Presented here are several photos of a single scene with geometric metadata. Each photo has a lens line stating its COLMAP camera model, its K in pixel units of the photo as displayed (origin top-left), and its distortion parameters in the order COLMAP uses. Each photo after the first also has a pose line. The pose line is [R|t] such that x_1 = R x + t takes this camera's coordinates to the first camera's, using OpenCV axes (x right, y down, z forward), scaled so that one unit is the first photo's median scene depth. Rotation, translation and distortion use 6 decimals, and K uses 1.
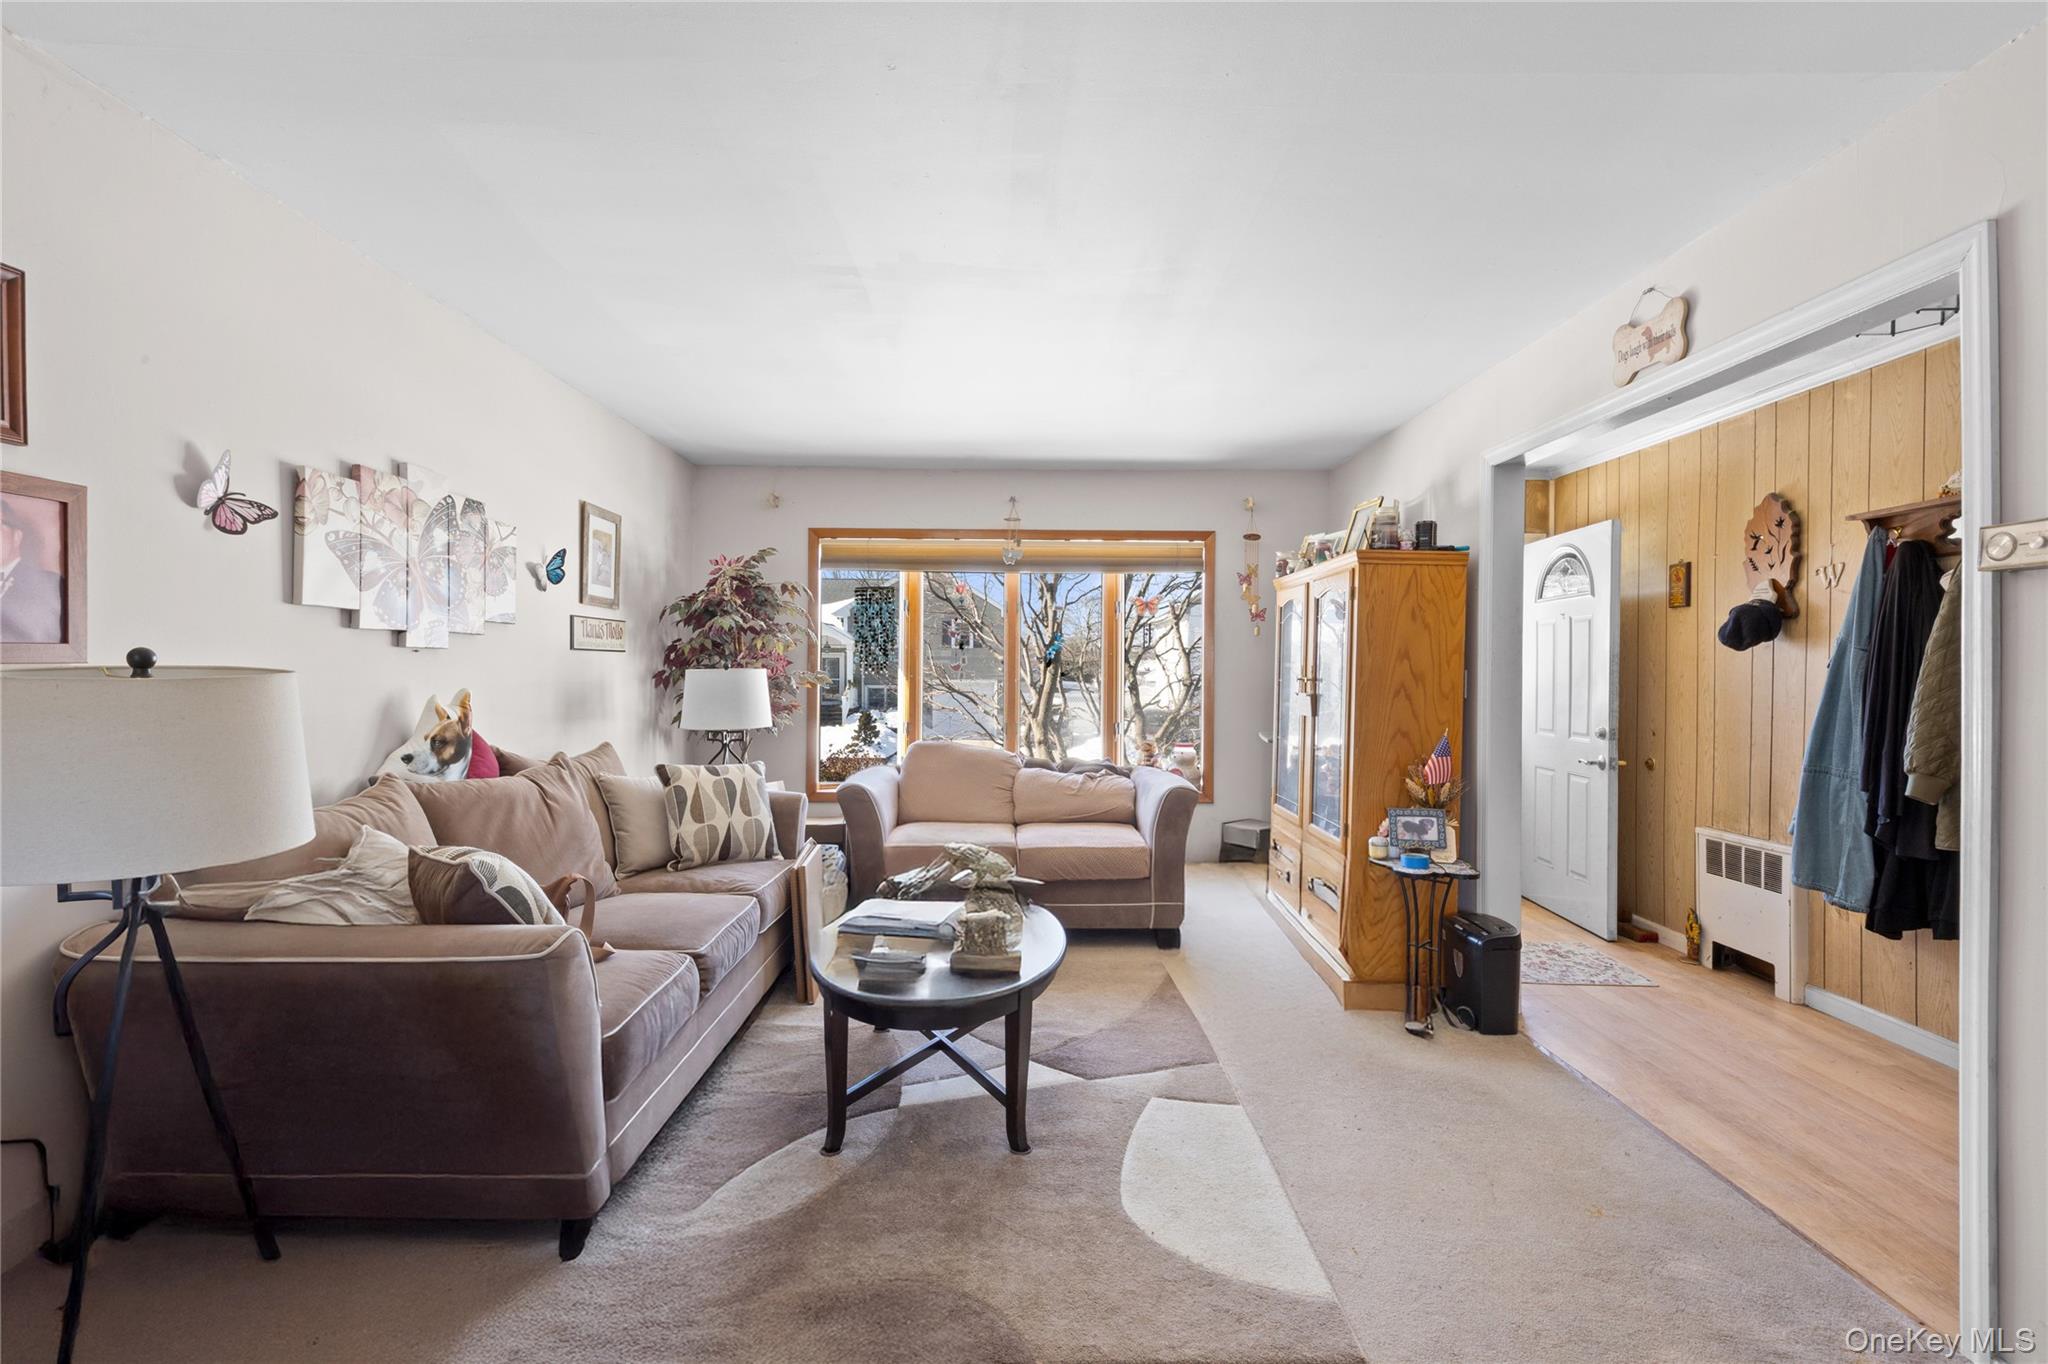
lens RADIAL K [[971.7, 0, 1019.1], [0, 971.7, 675.6], [0, 0, 1]] dist [0.004085, 0.002532]
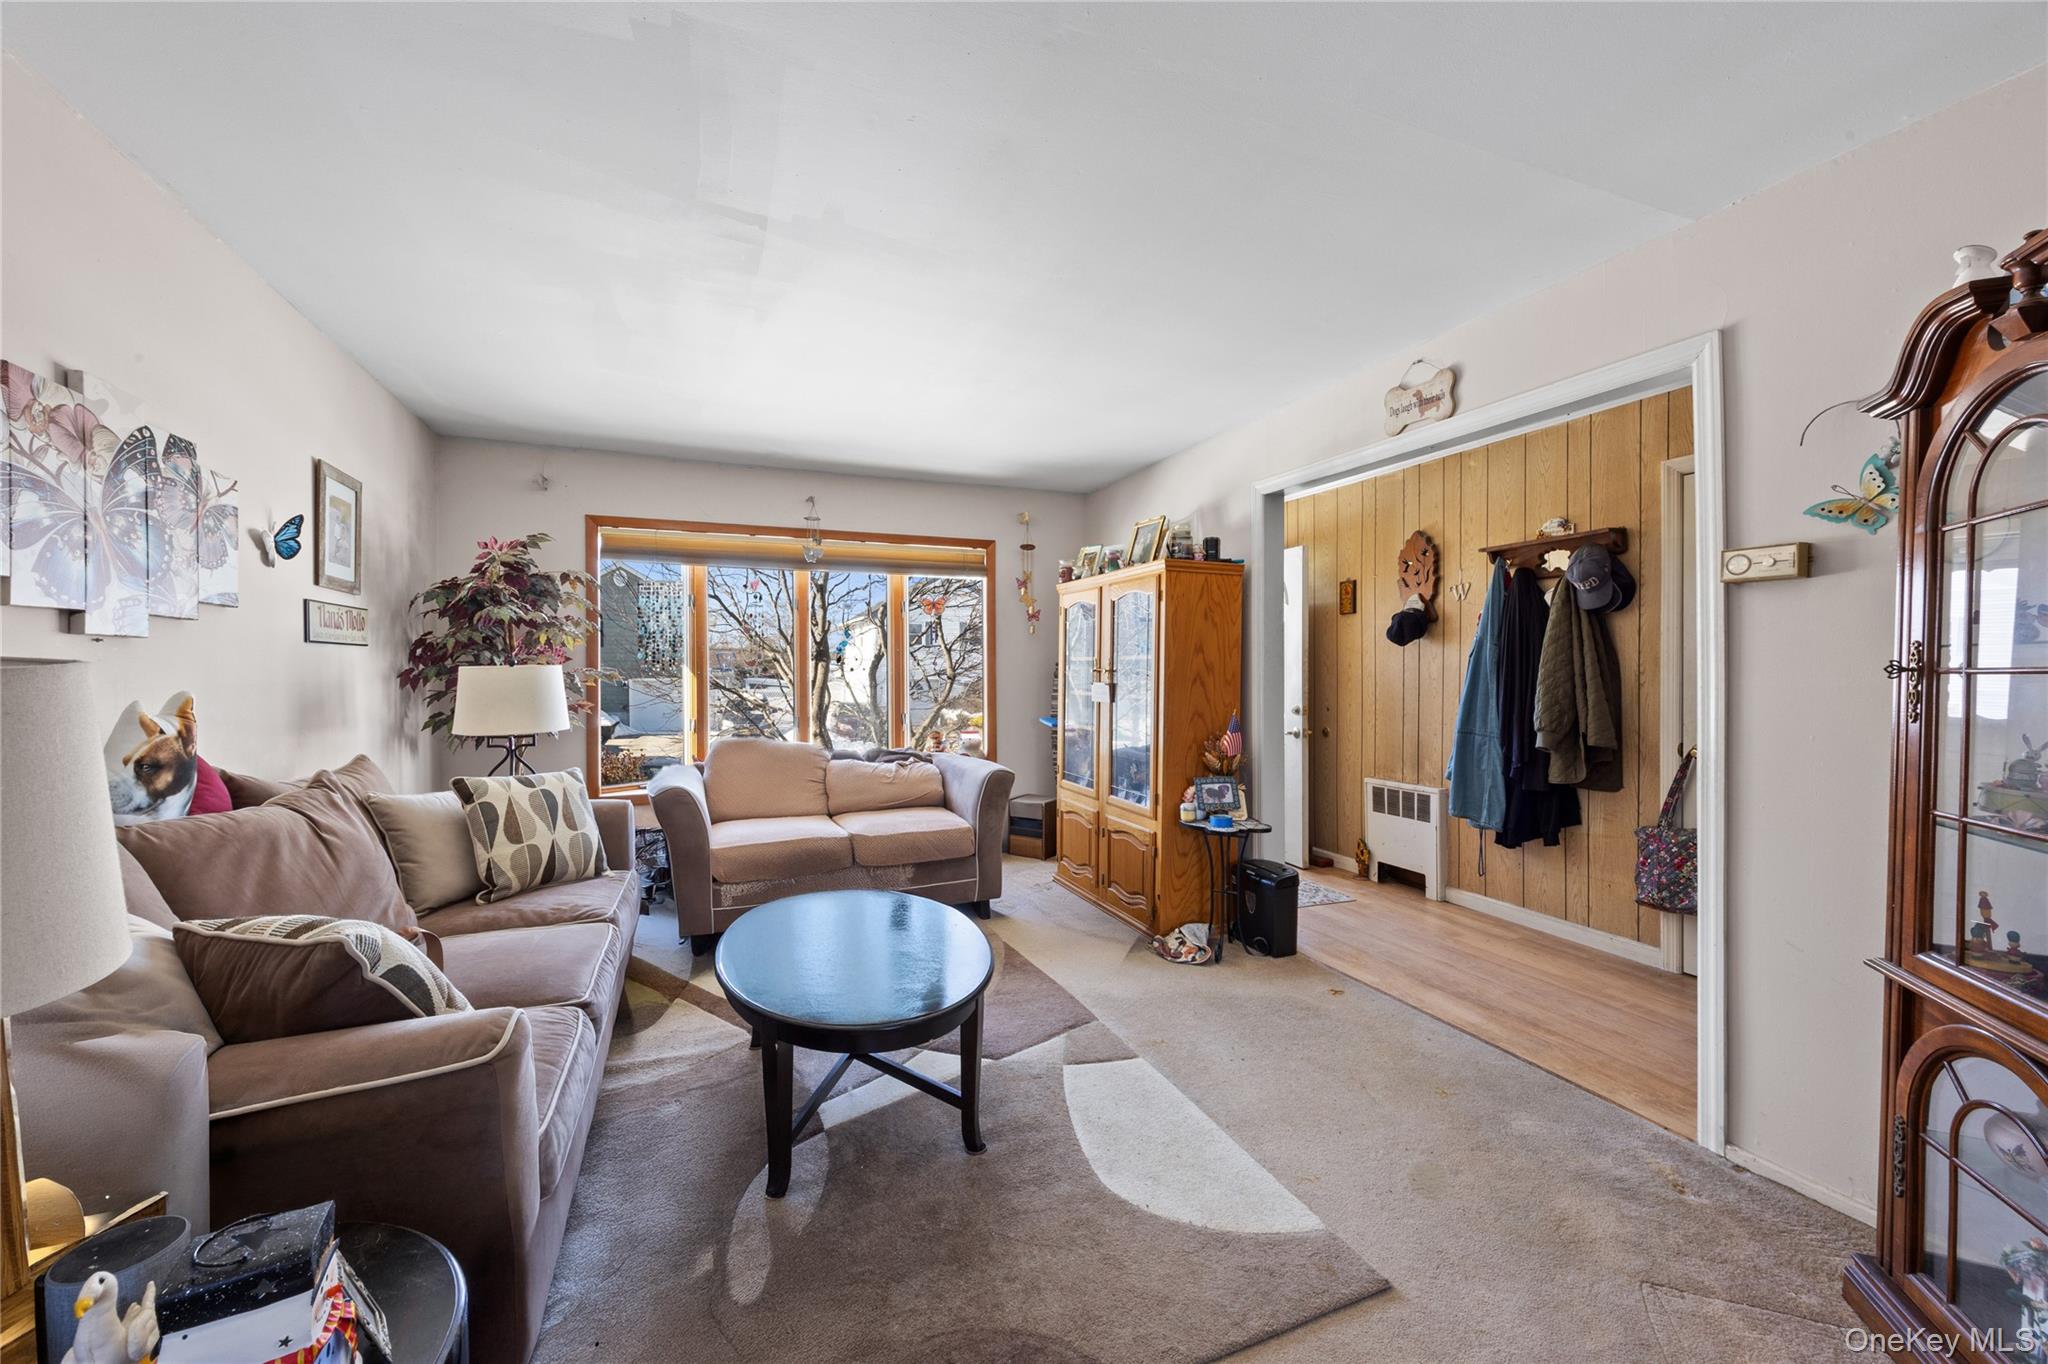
lens RADIAL K [[823.9, 0, 1036.6], [0, 823.9, 677.5], [0, 0, 1]] dist [0.002993, -0.001038]
pose [[0.922066, -0.013191, 0.386808, -0.196897], [0.010842, 0.999907, 0.008254, 0.004006], [-0.386881, -0.003417, 0.922123, 0.160291]]
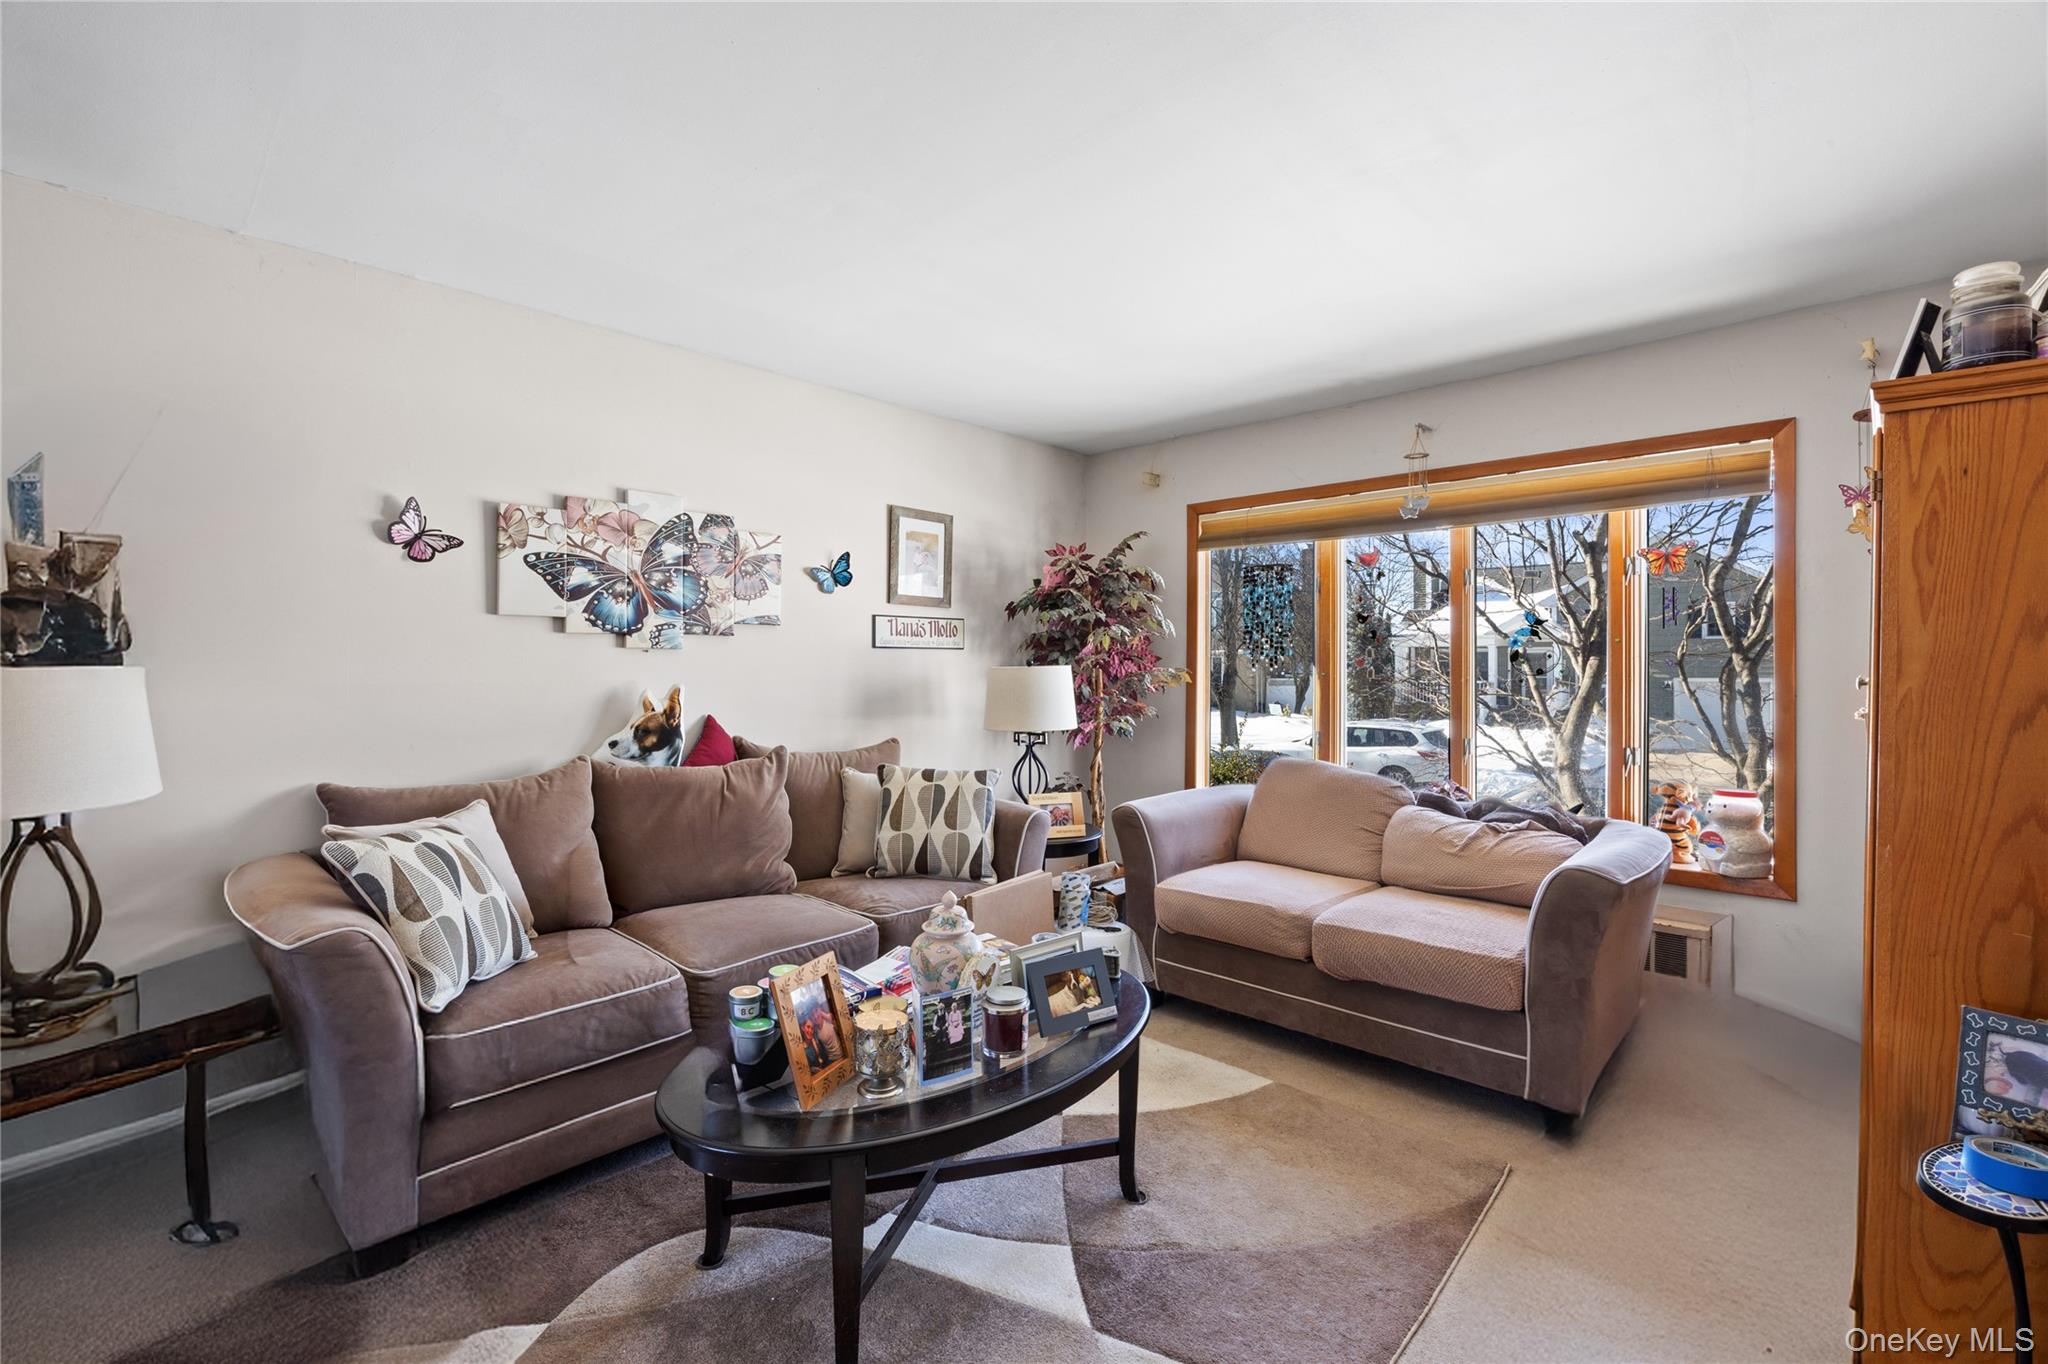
lens RADIAL K [[902.9, 0, 1007.6], [0, 902.9, 656.4], [0, 0, 1]] dist [-0.016577, 0.001203]
pose [[0.701511, -0.011607, -0.712565, 0.391271], [-0.001184, 0.999847, -0.017451, -0.000793], [0.712658, 0.013085, 0.701389, 0.494743]]
